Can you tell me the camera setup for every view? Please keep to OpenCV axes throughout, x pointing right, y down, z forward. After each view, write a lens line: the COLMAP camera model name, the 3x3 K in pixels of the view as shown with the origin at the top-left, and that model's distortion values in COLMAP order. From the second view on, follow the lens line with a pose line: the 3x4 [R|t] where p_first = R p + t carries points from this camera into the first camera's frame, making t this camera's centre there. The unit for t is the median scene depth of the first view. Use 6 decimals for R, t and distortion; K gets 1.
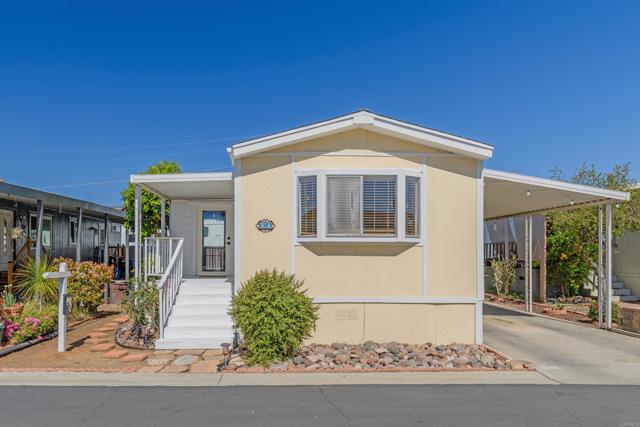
lens RADIAL K [[467.5, 0, 280.7], [0, 467.5, 229.4], [0, 0, 1]] dist [0.004467, 0.011076]
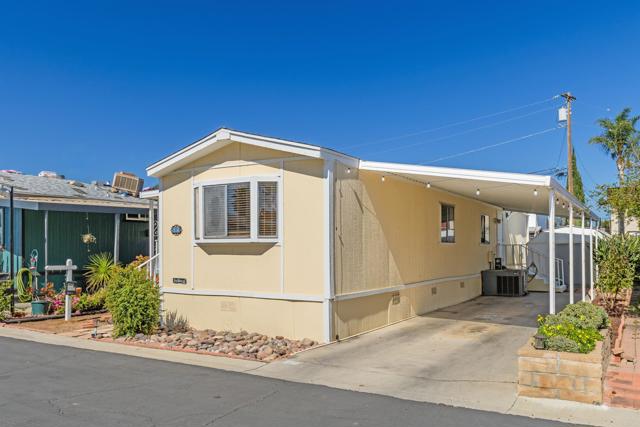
lens RADIAL K [[522.3, 0, 323.0], [0, 522.3, 216.0], [0, 0, 1]] dist [0.004464, -0.000213]
pose [[0.846502, -0.039207, -0.530941, 1.030370], [0.033471, 0.999231, -0.020424, -0.004365], [0.531333, -0.000482, 0.847163, 0.043291]]
